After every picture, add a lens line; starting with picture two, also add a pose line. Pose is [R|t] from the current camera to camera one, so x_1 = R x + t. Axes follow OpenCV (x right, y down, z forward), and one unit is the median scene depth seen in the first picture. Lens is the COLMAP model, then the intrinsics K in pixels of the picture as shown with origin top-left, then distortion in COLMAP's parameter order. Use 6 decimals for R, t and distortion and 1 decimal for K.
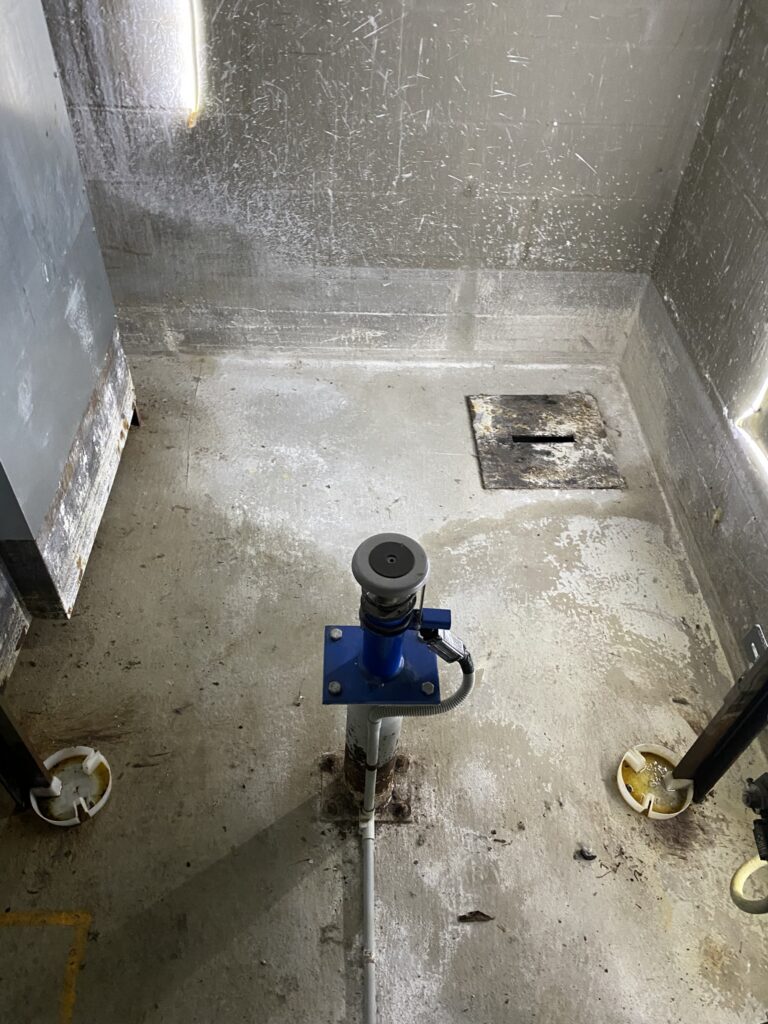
lens RADIAL K [[775.8, 0, 386.6], [0, 775.8, 506.0], [0, 0, 1]] dist [0.008220, -0.000042]
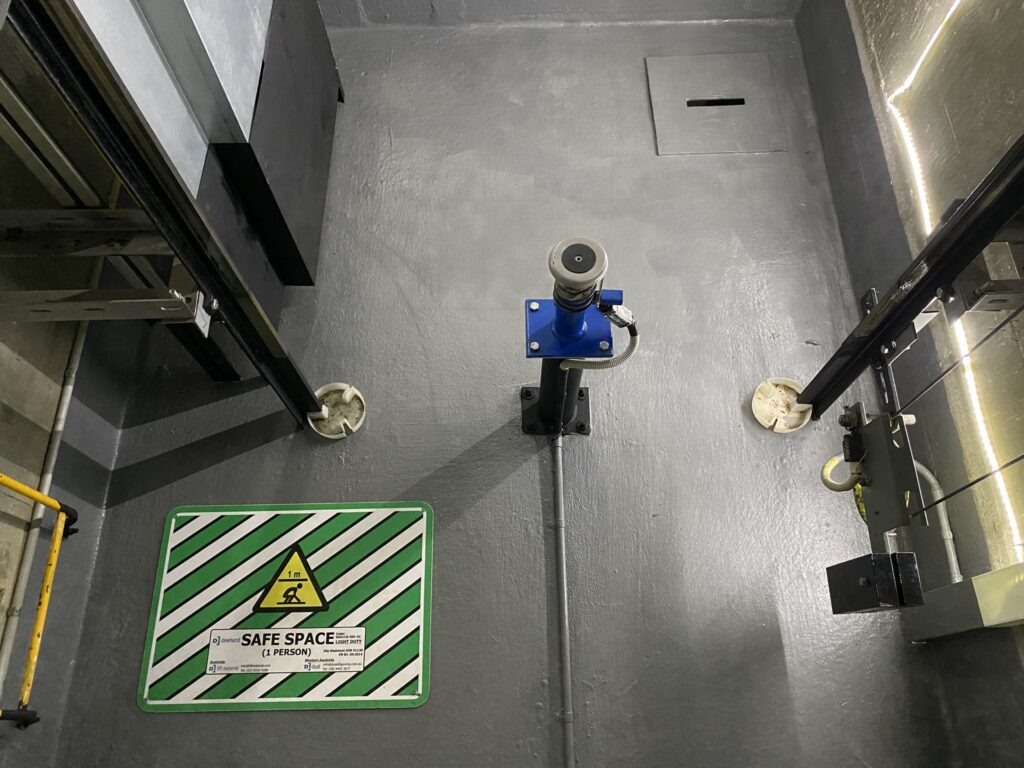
lens RADIAL K [[775.8, 0, 511.1], [0, 775.8, 385.8], [0, 0, 1]] dist [0.008220, -0.000042]
pose [[0.997799, -0.006379, -0.066004, -0.018636], [0.027703, 0.944439, 0.327518, -0.139989], [0.060248, -0.328625, 0.942537, -0.289025]]
